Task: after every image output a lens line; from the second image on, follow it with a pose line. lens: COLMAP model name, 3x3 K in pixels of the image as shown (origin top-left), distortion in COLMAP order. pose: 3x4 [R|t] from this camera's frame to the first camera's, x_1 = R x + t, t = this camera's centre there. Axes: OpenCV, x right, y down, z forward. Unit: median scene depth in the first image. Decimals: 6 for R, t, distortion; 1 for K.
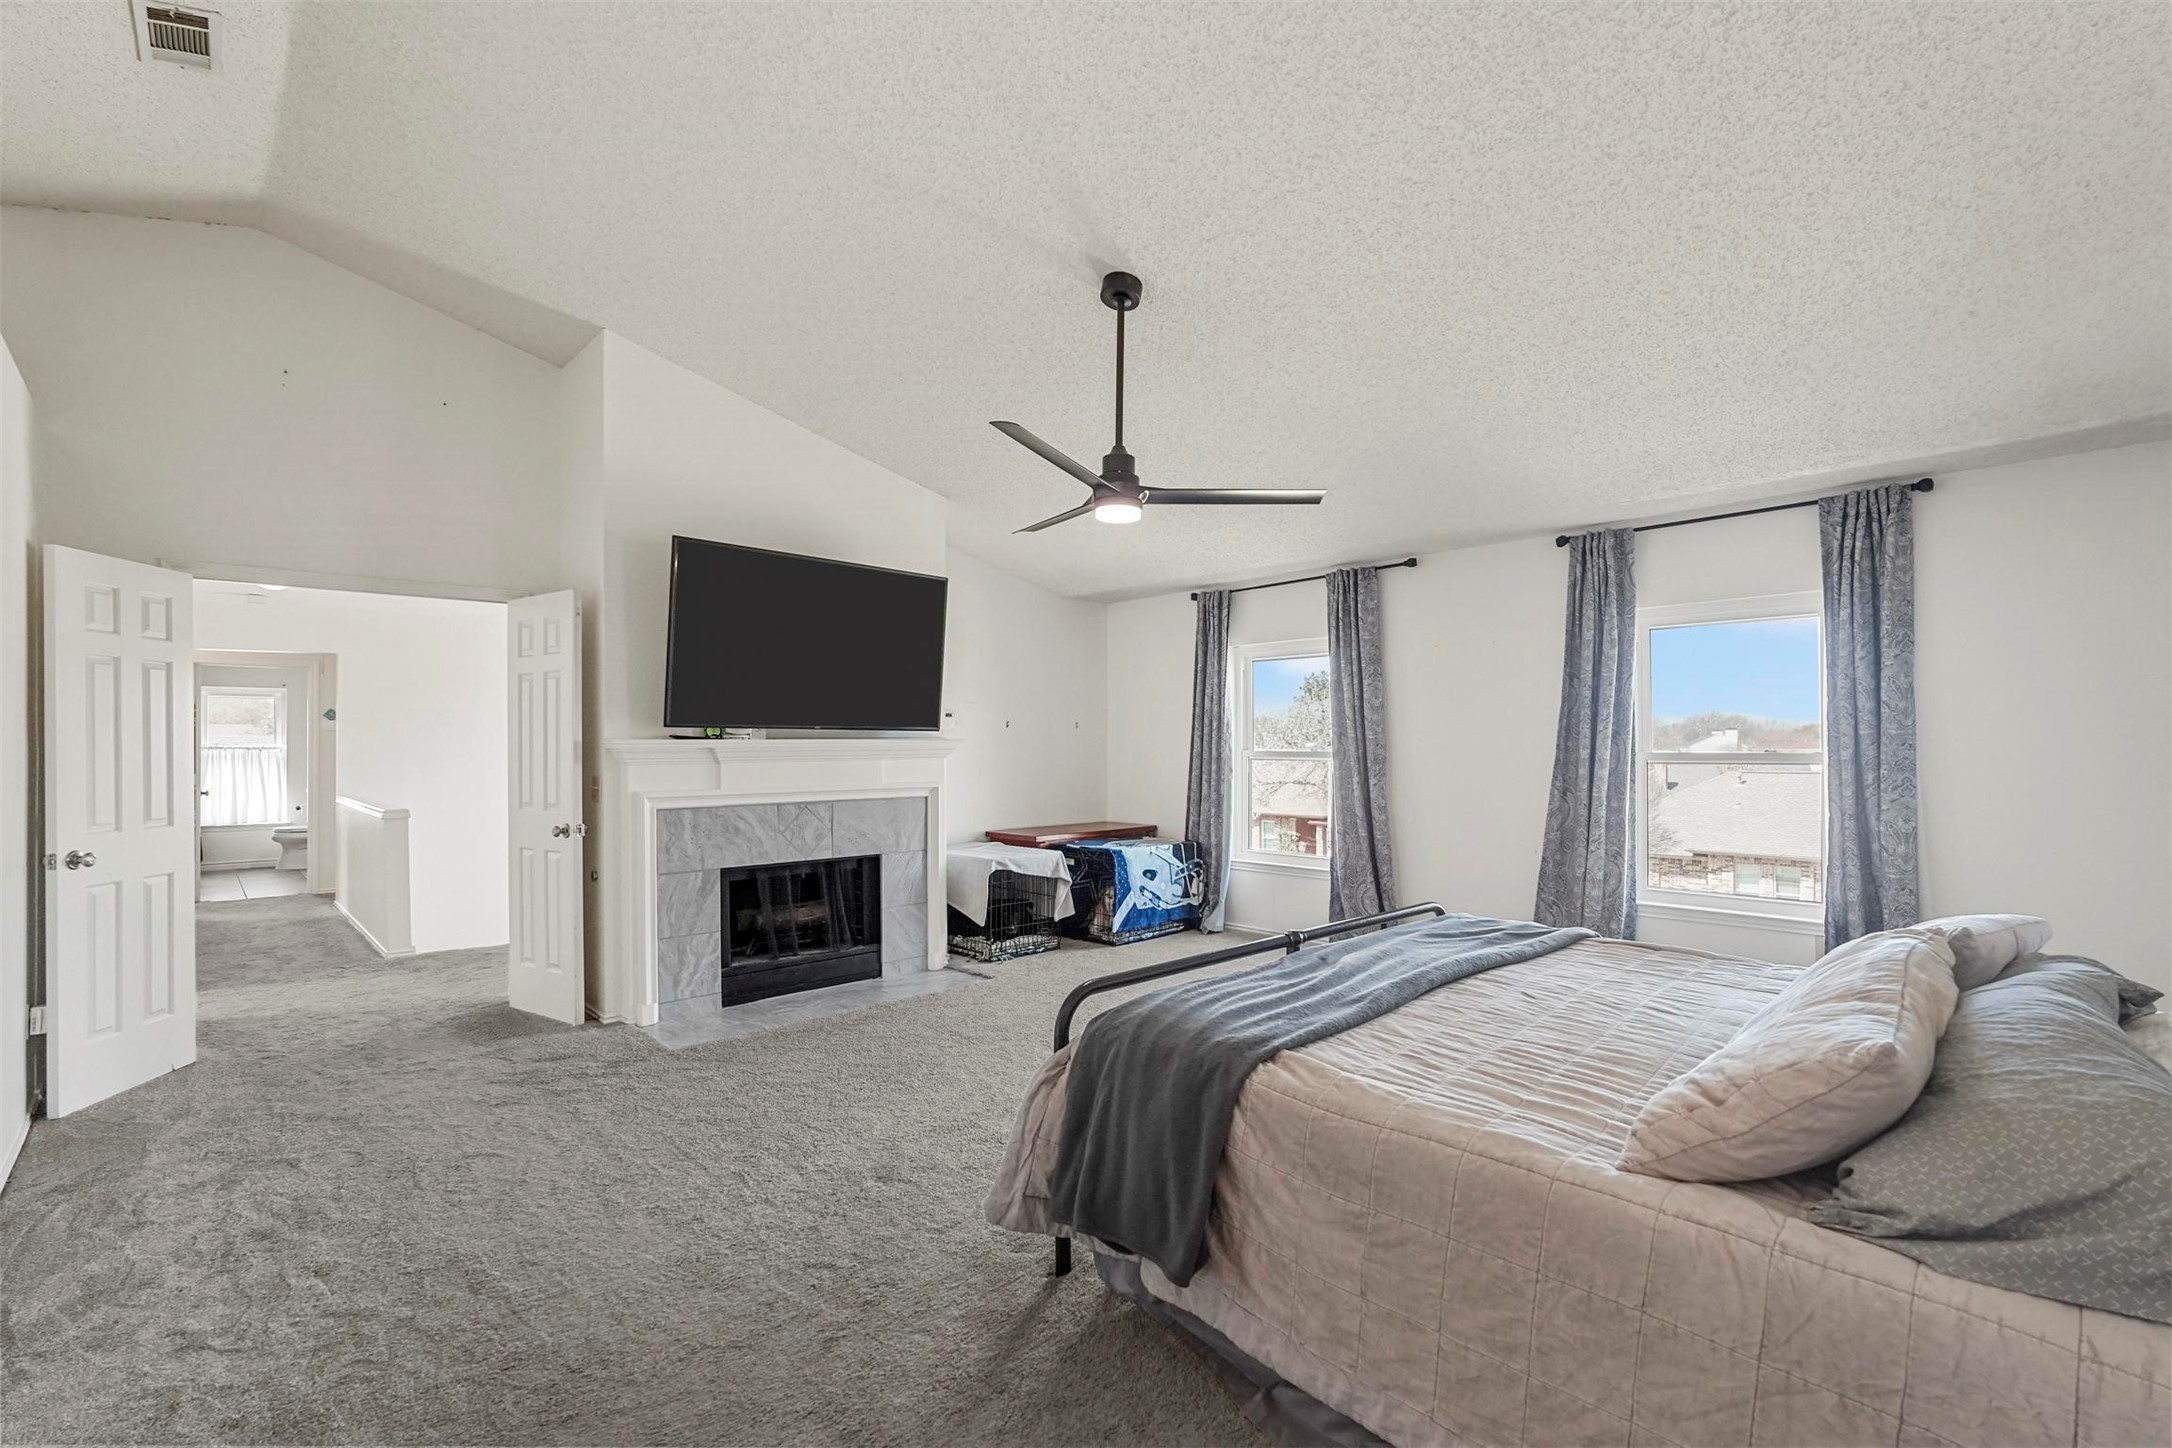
lens RADIAL K [[961.7, 0, 1088.2], [0, 961.7, 726.7], [0, 0, 1]] dist [-0.016735, 0.008769]
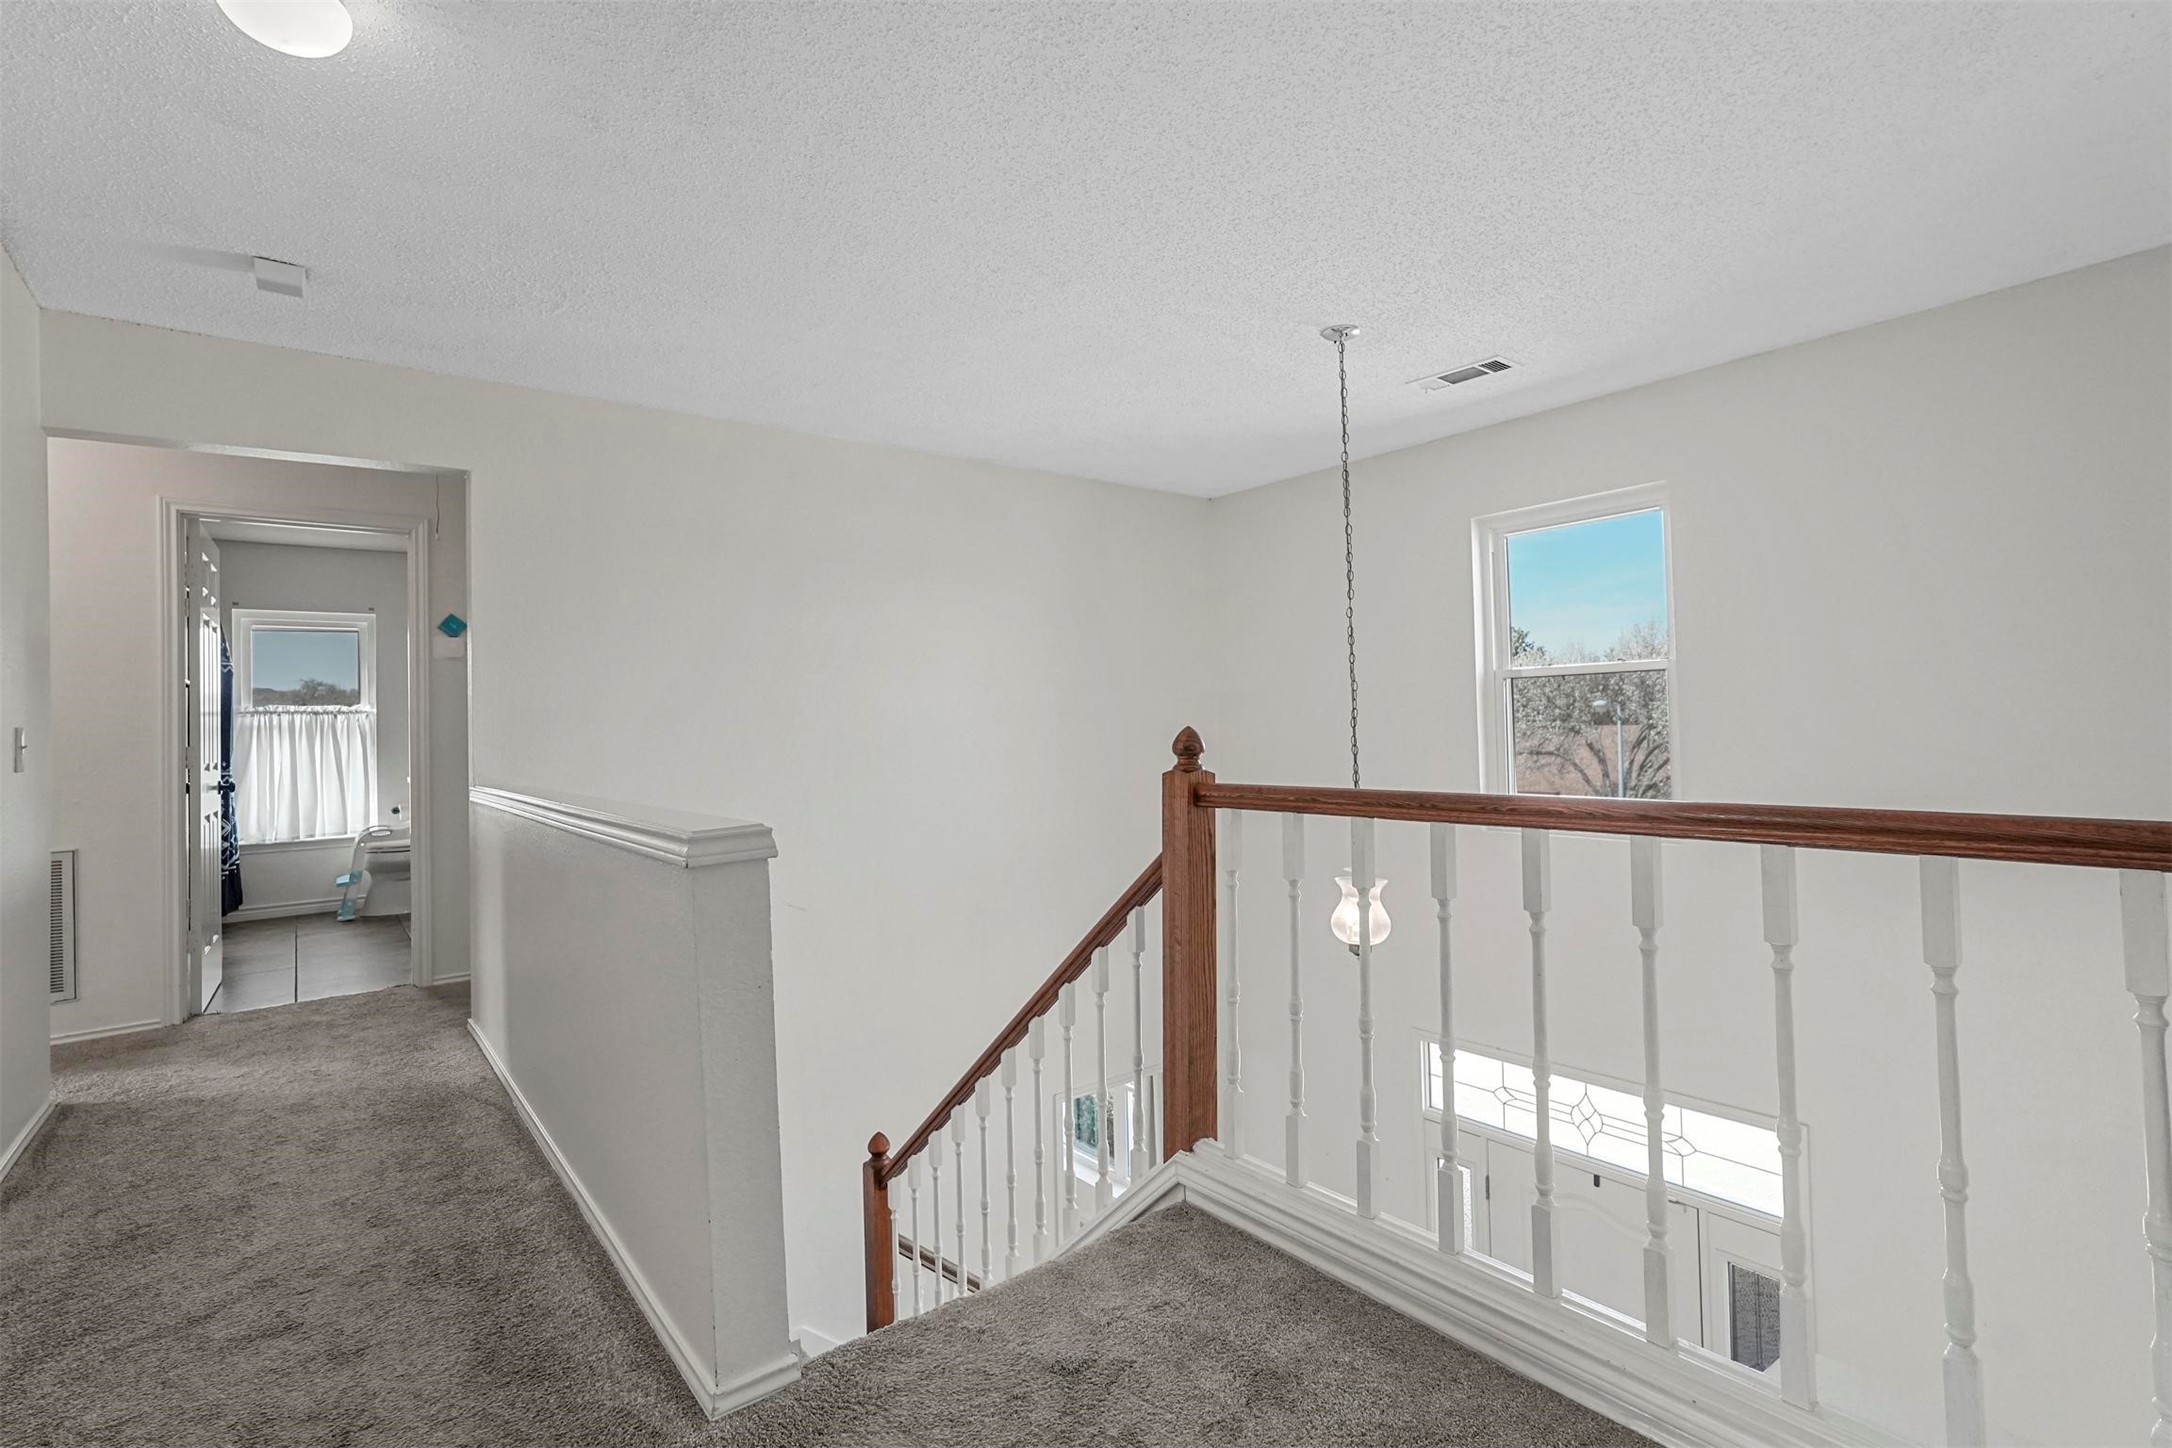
lens RADIAL K [[961.7, 0, 1088.2], [0, 961.7, 726.7], [0, 0, 1]] dist [-0.016735, 0.008769]
pose [[0.997092, -0.013905, -0.074926, -0.374892], [0.014161, 0.999896, 0.002874, 0.039565], [0.074878, -0.003927, 0.997185, 0.464058]]
